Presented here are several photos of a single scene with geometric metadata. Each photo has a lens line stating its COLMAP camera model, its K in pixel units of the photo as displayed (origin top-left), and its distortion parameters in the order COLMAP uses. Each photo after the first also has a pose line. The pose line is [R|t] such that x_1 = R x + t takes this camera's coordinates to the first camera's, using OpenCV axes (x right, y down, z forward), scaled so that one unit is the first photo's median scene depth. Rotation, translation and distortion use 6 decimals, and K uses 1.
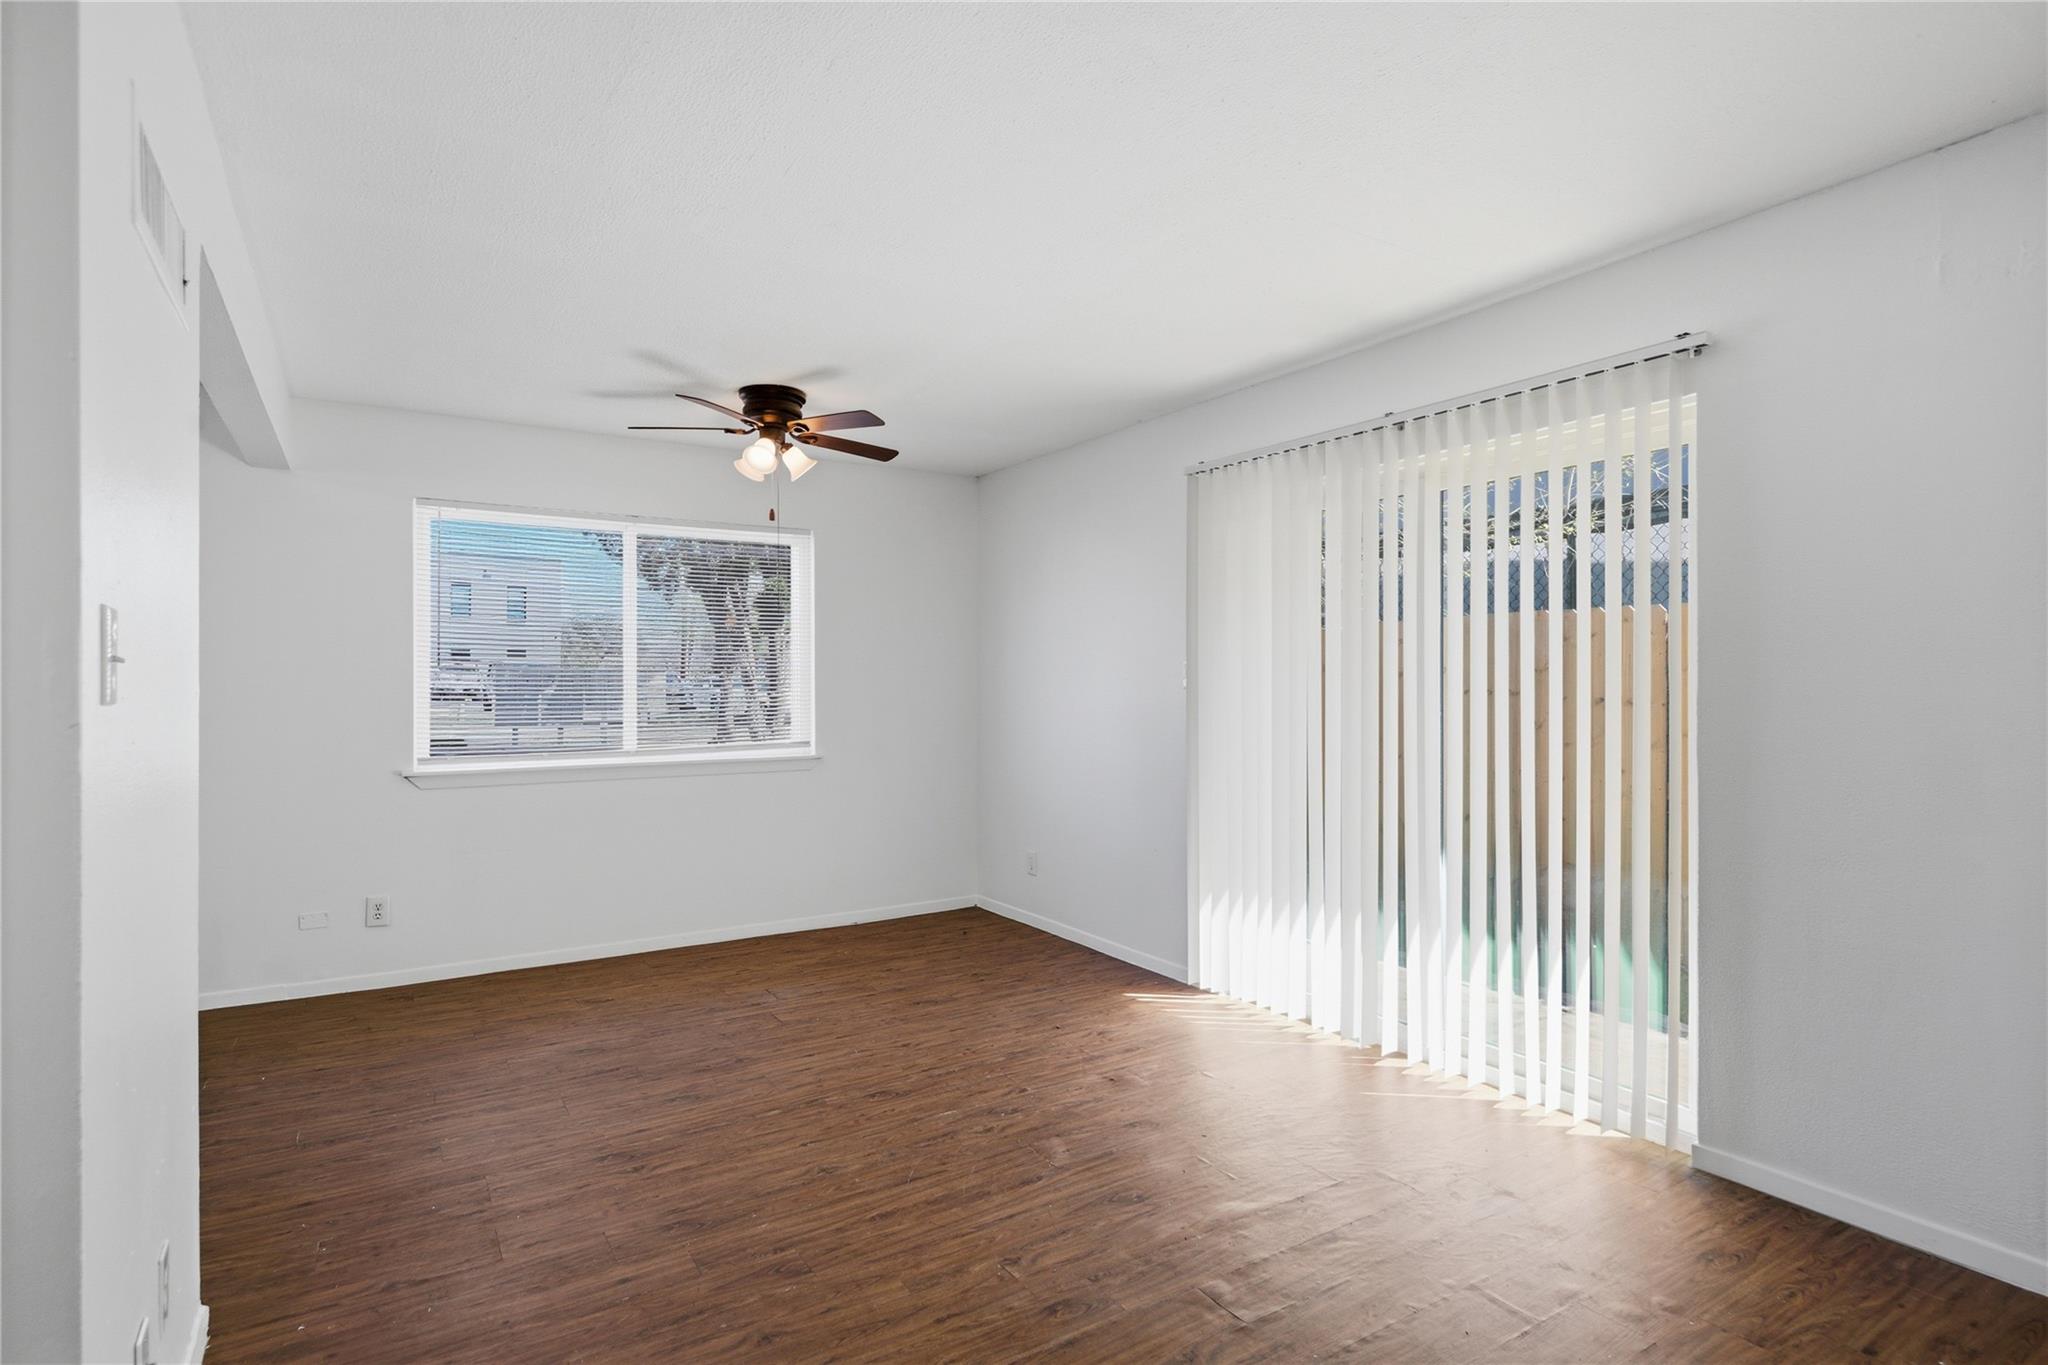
lens RADIAL K [[1040.9, 0, 1026.5], [0, 1040.9, 685.7], [0, 0, 1]] dist [0.015805, -0.008398]
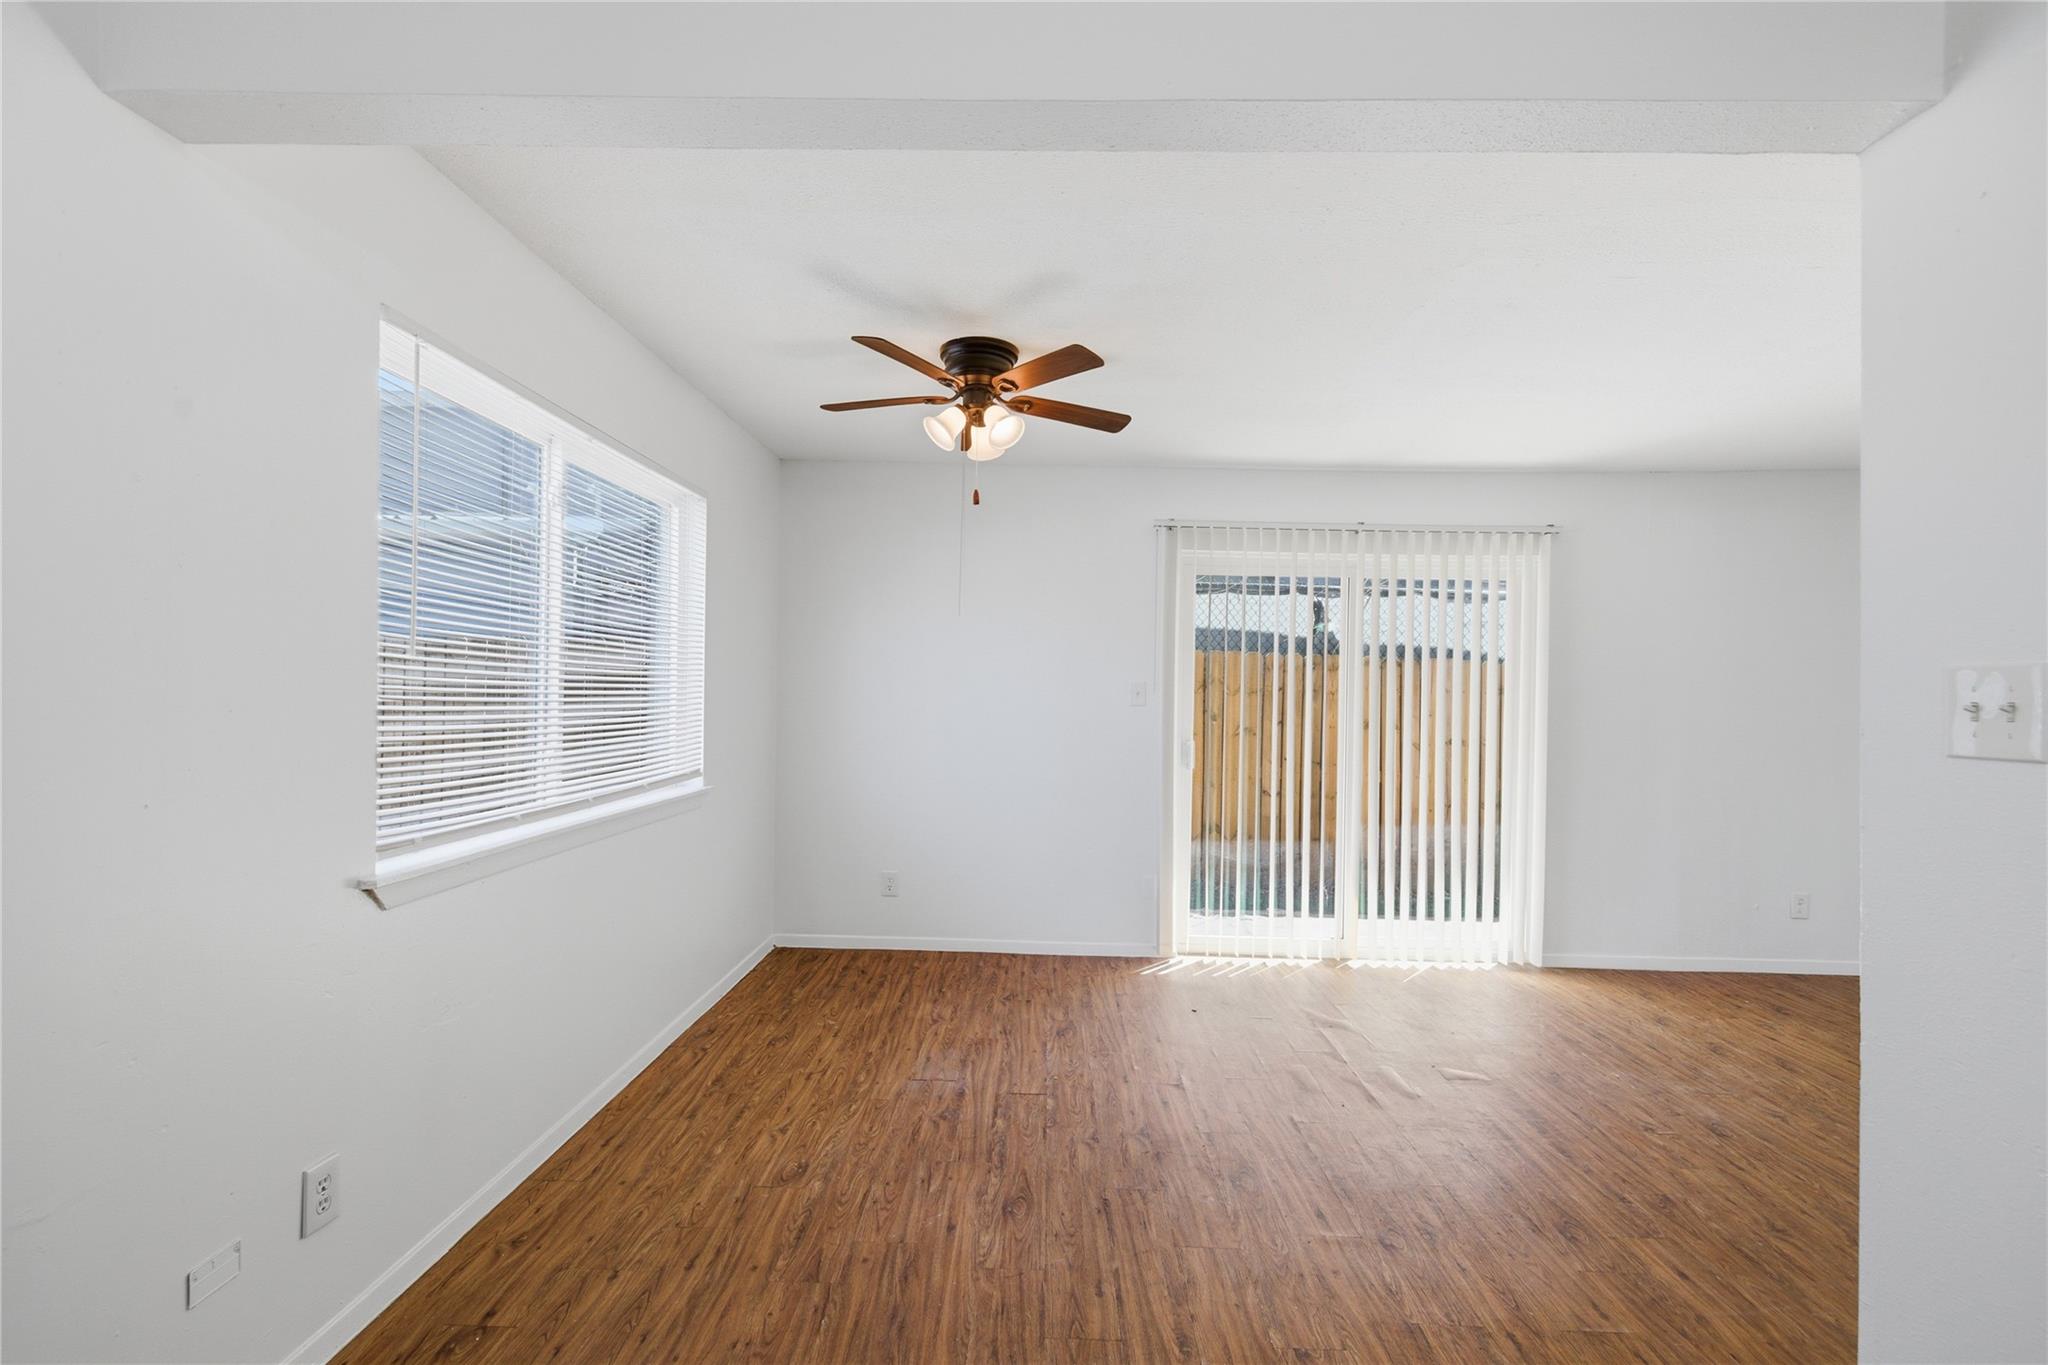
lens RADIAL K [[926.1, 0, 1025.2], [0, 926.1, 696.0], [0, 0, 1]] dist [0.013376, -0.007531]
pose [[0.555223, 0.011013, 0.831628, -0.906943], [-0.018713, 0.999825, -0.000746, -0.006701], [-0.831491, -0.015148, 0.555332, 0.604152]]
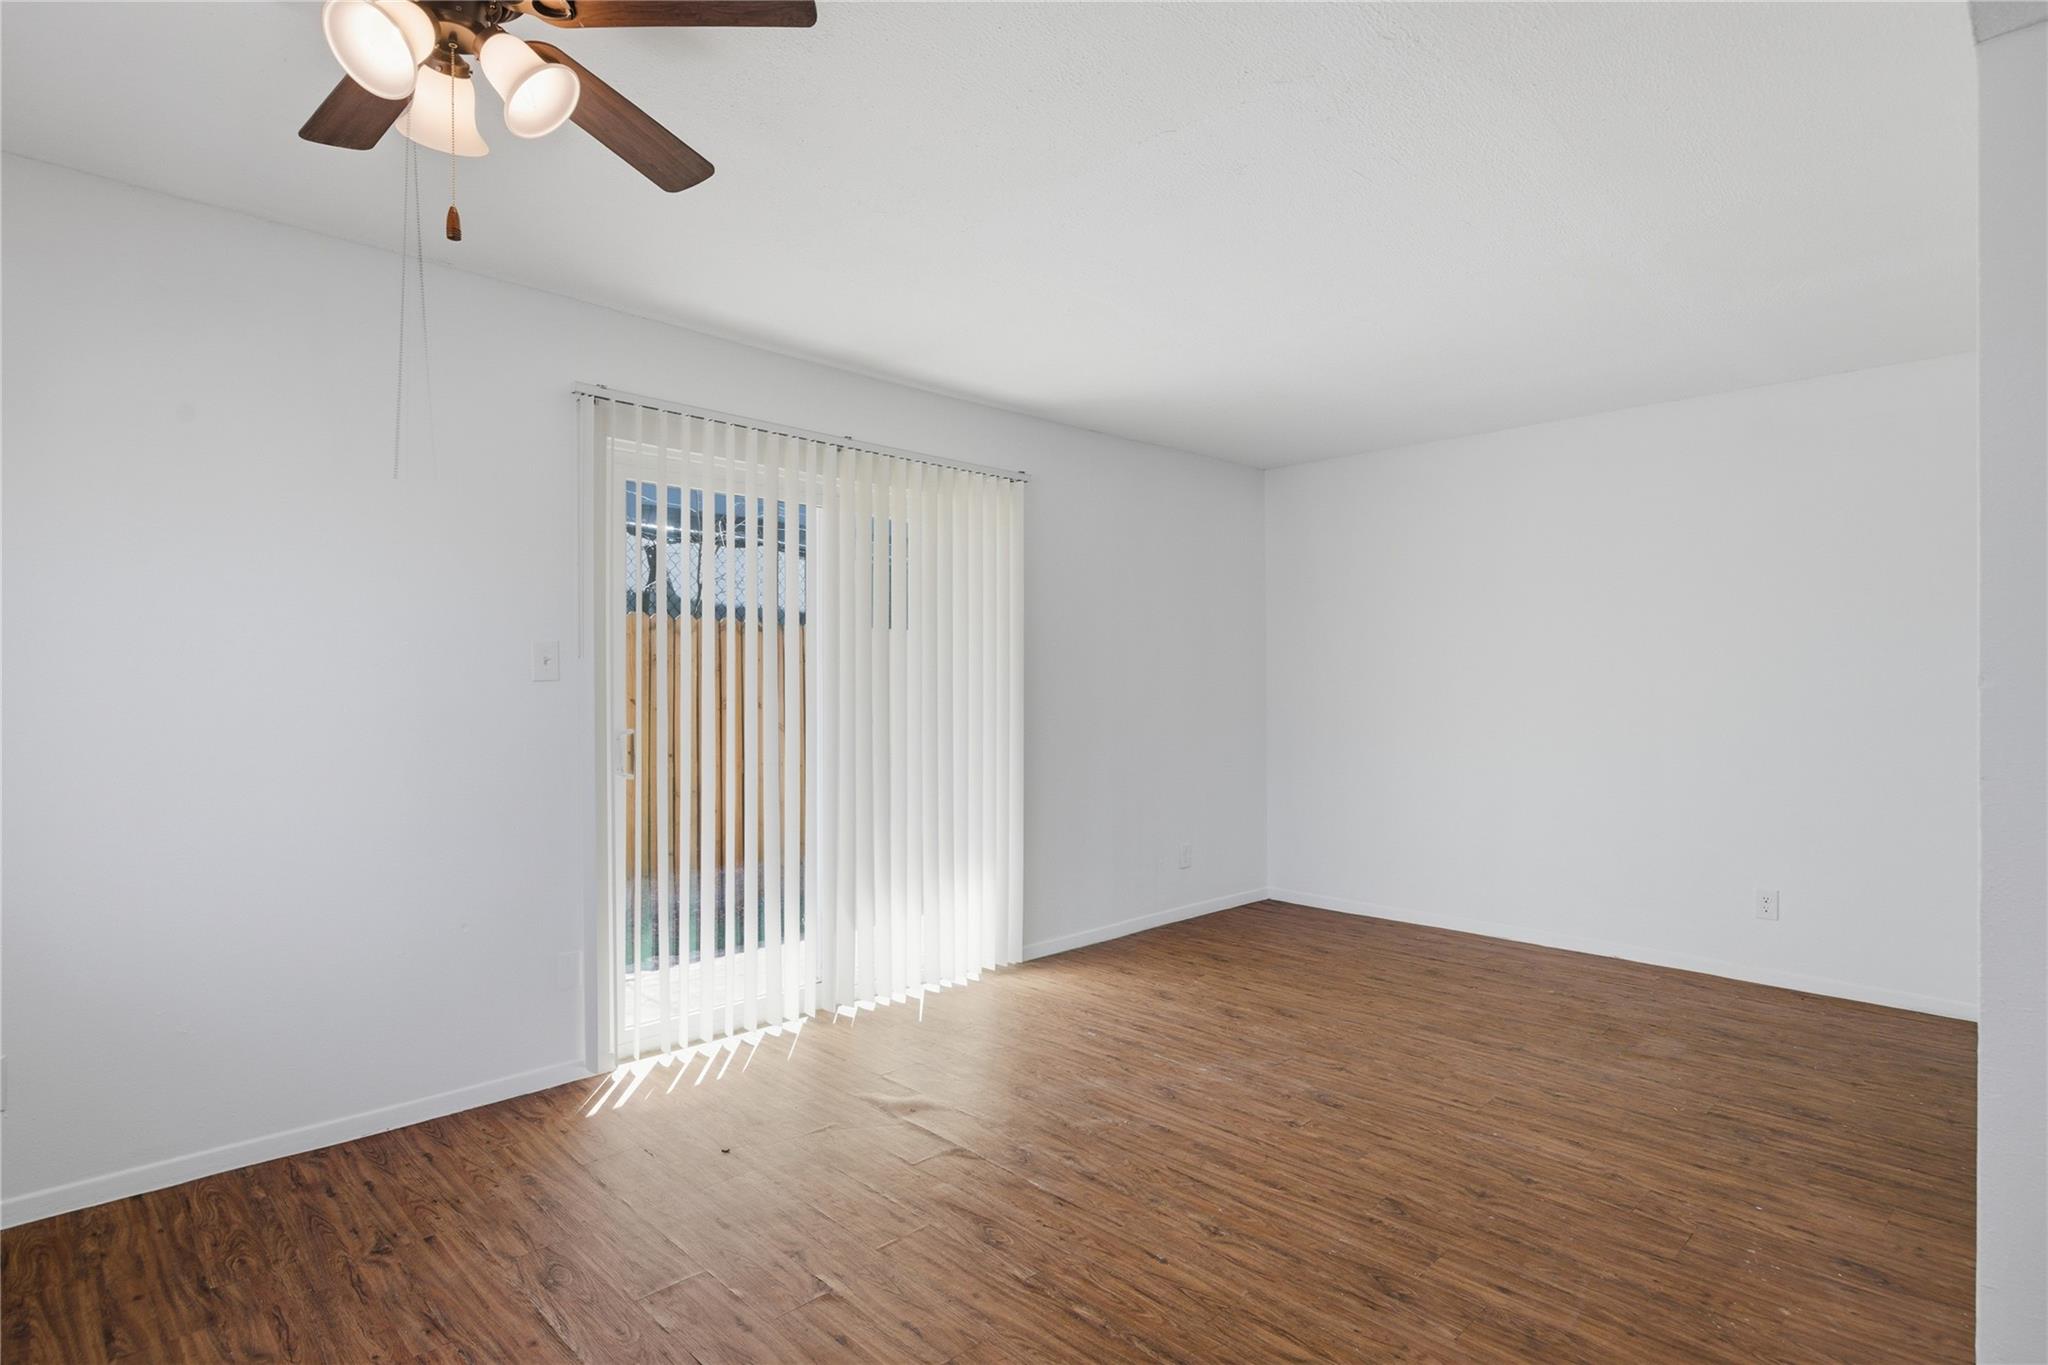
lens RADIAL K [[1040.9, 0, 1026.5], [0, 1040.9, 685.7], [0, 0, 1]] dist [0.015805, -0.008398]
pose [[-0.209870, -0.003536, 0.977723, -0.720882], [-0.001265, 0.999994, 0.003345, 0.003139], [-0.977728, -0.000535, -0.209873, 0.951988]]
